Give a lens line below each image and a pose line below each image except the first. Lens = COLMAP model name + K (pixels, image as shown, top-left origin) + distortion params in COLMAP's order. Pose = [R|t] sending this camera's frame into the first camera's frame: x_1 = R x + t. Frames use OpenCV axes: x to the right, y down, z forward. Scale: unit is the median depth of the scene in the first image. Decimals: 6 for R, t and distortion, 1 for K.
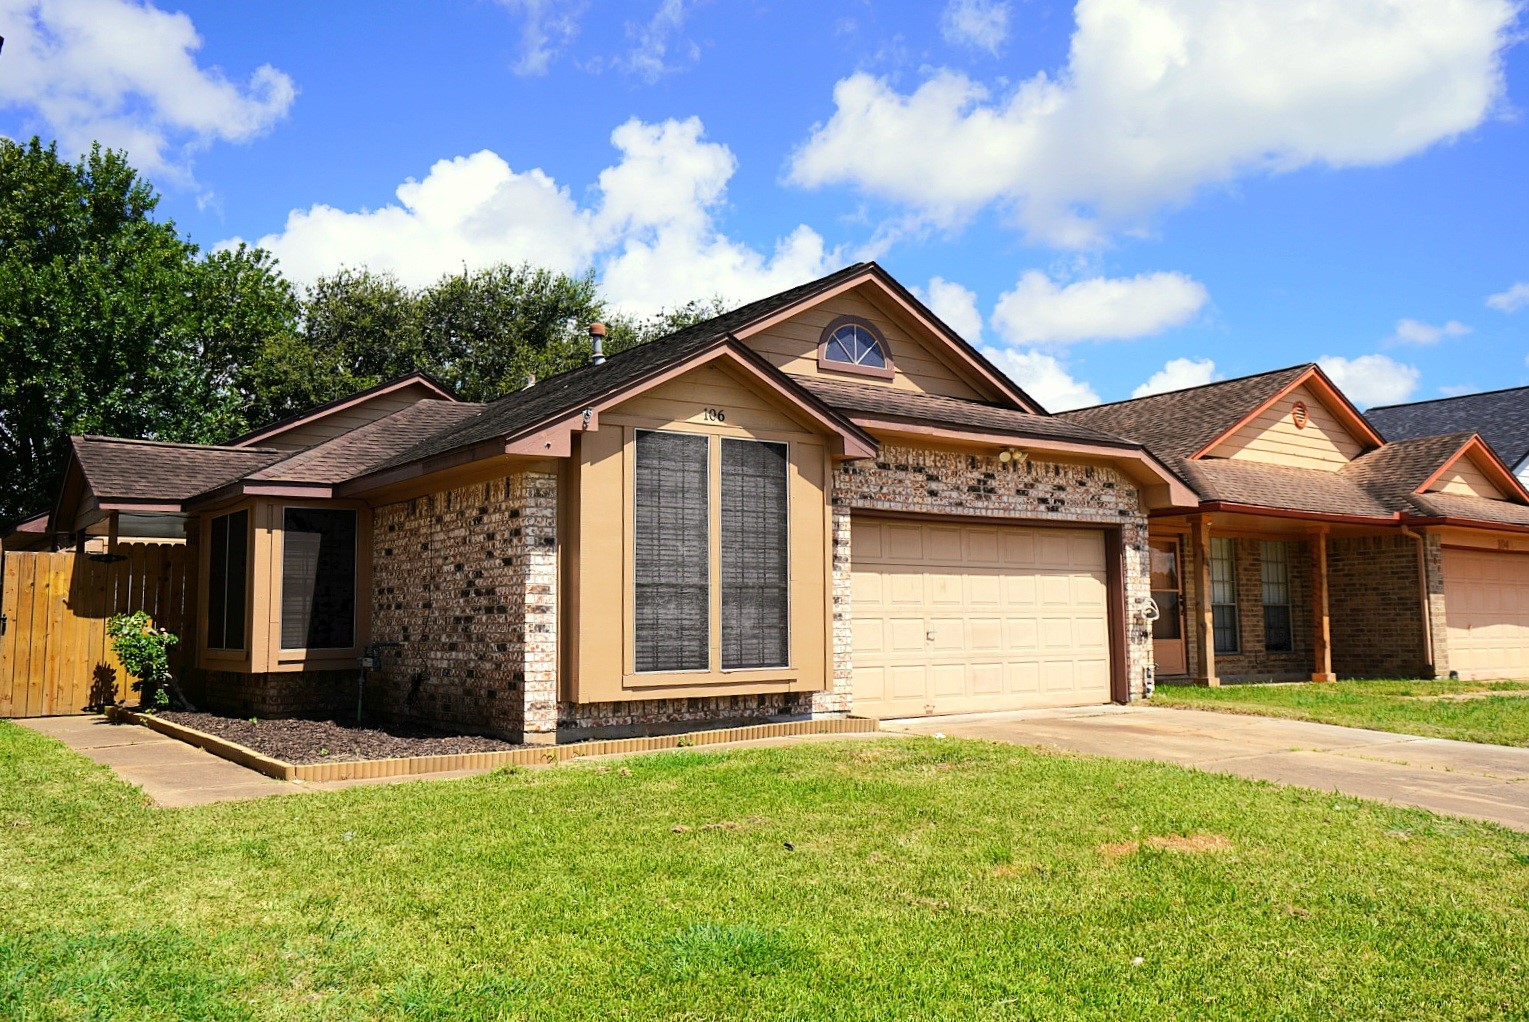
lens RADIAL K [[1237.5, 0, 757.4], [0, 1237.5, 513.0], [0, 0, 1]] dist [0.039132, 0.012205]
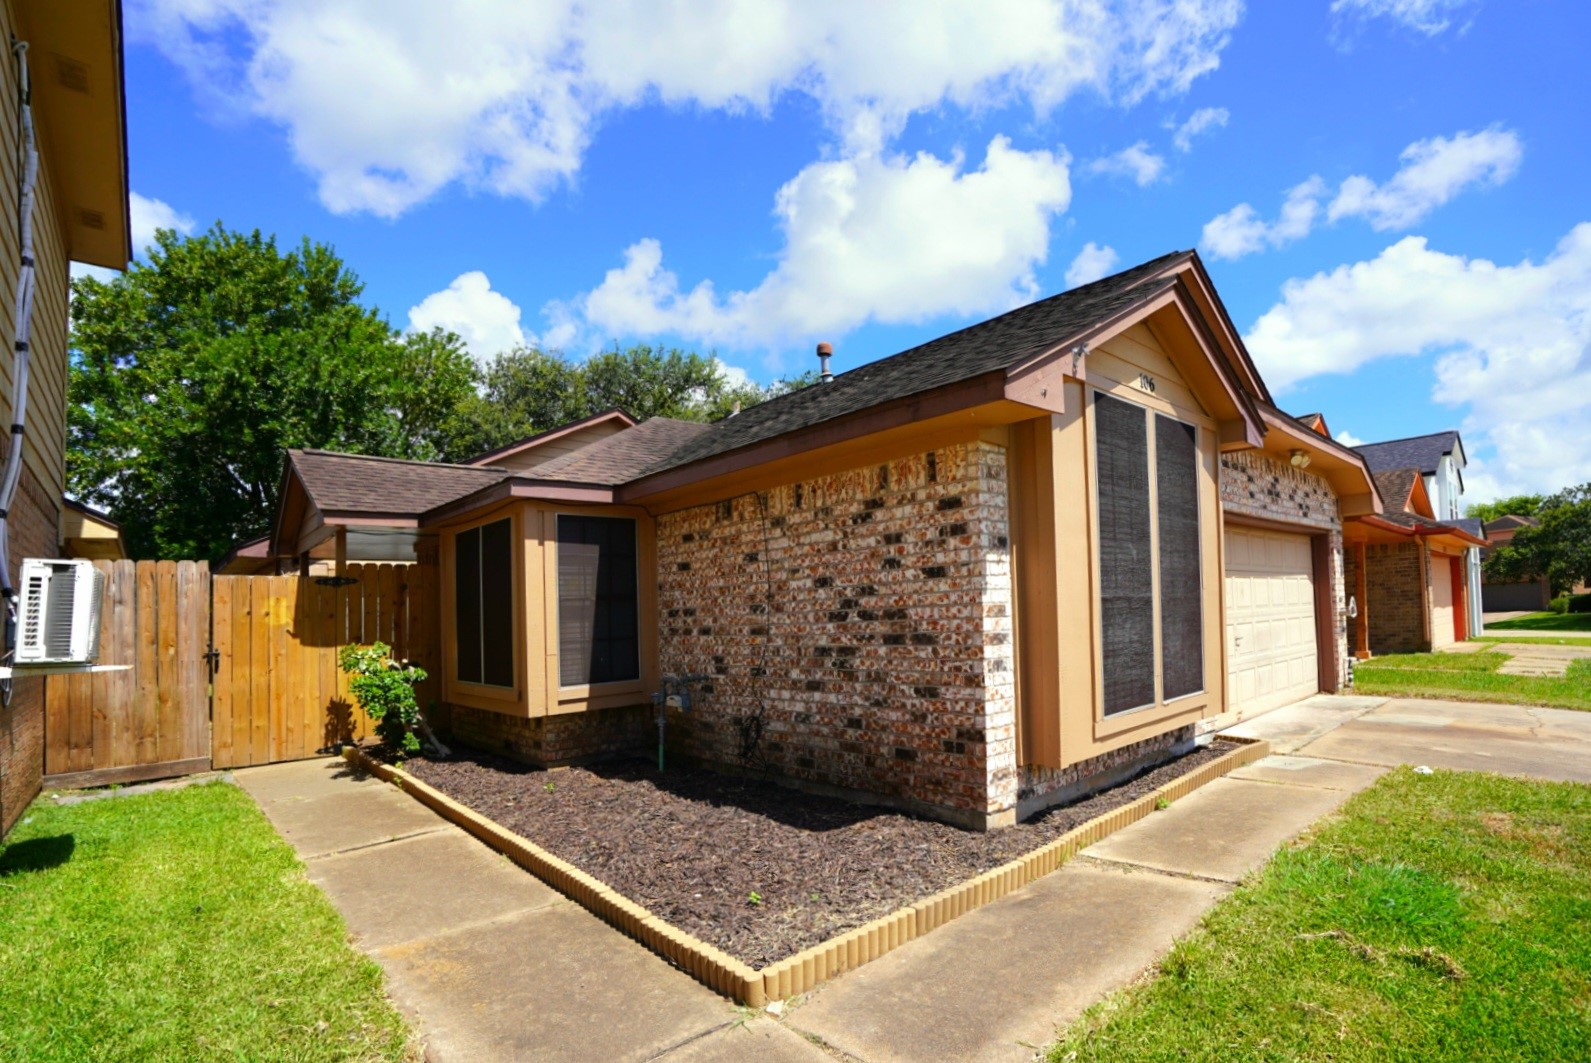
lens RADIAL K [[735.4, 0, 826.5], [0, 735.4, 580.1], [0, 0, 1]] dist [-0.042239, 0.010355]
pose [[0.991559, -0.022137, 0.127755, -0.257093], [0.016547, 0.998866, 0.044651, 0.019554], [-0.128599, -0.042160, 0.990800, 0.480364]]
